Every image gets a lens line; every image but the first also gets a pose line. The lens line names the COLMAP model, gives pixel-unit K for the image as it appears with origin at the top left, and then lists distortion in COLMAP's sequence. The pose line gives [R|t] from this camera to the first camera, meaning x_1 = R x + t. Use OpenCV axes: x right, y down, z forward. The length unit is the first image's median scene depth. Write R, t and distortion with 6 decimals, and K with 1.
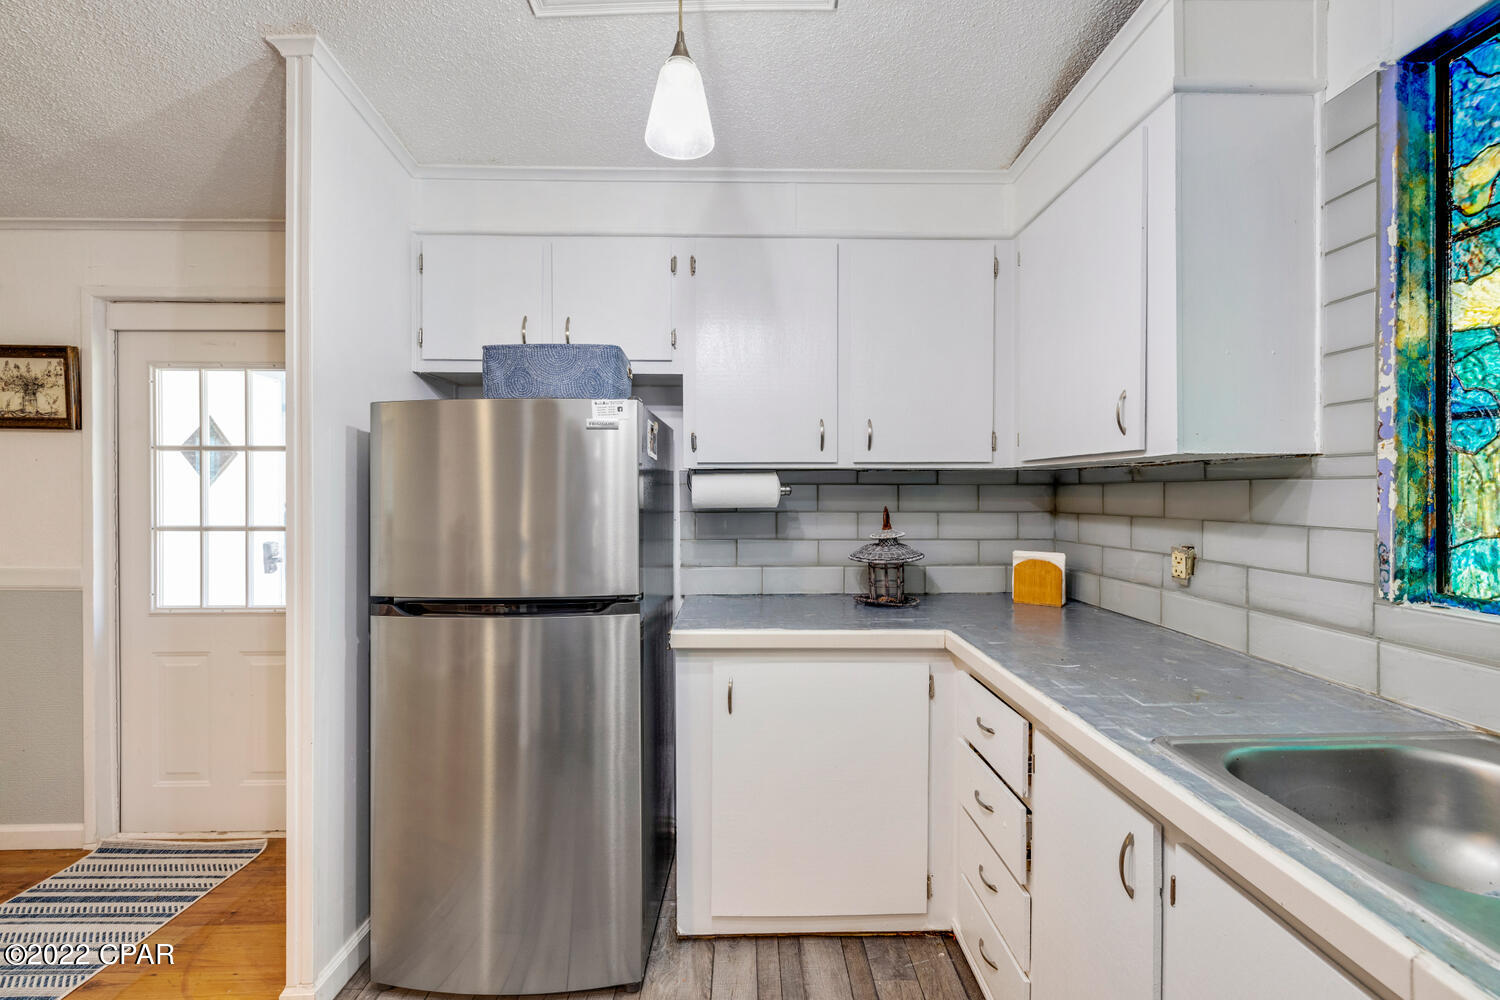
lens RADIAL K [[640.7, 0, 747.4], [0, 640.7, 497.4], [0, 0, 1]] dist [-0.002907, -0.000403]
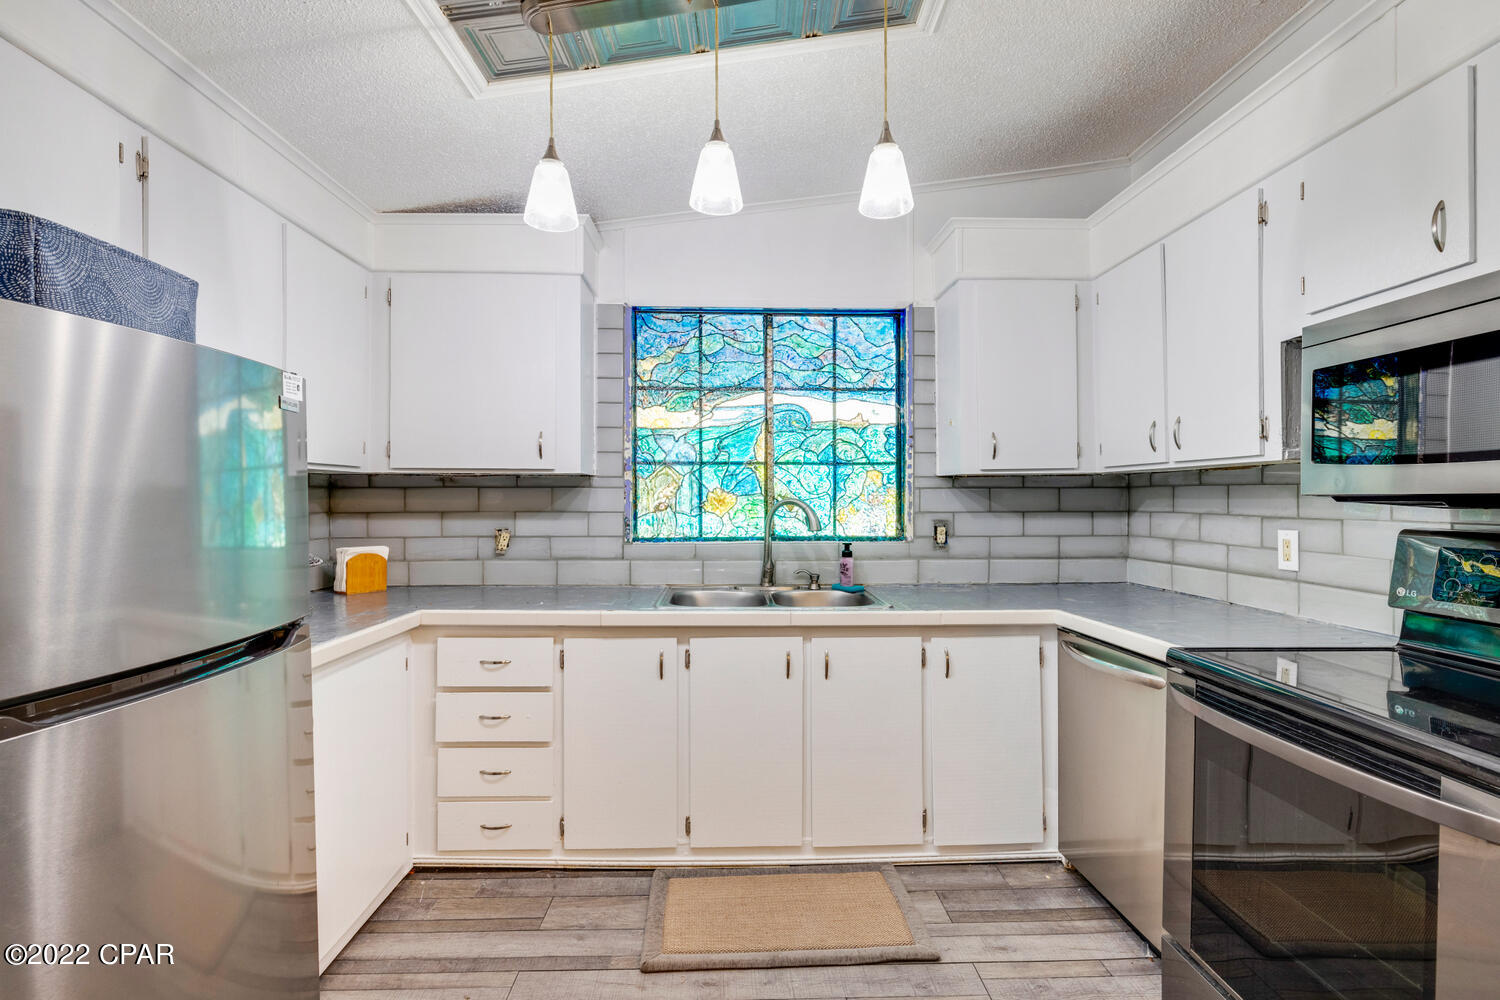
lens RADIAL K [[729.1, 0, 748.7], [0, 729.1, 502.2], [0, 0, 1]] dist [-0.002415, 0.000380]
pose [[-0.017973, -0.003351, 0.999833, -1.135271], [0.009685, 0.999947, 0.003525, 0.010405], [-0.999792, 0.009747, -0.017940, 0.444626]]
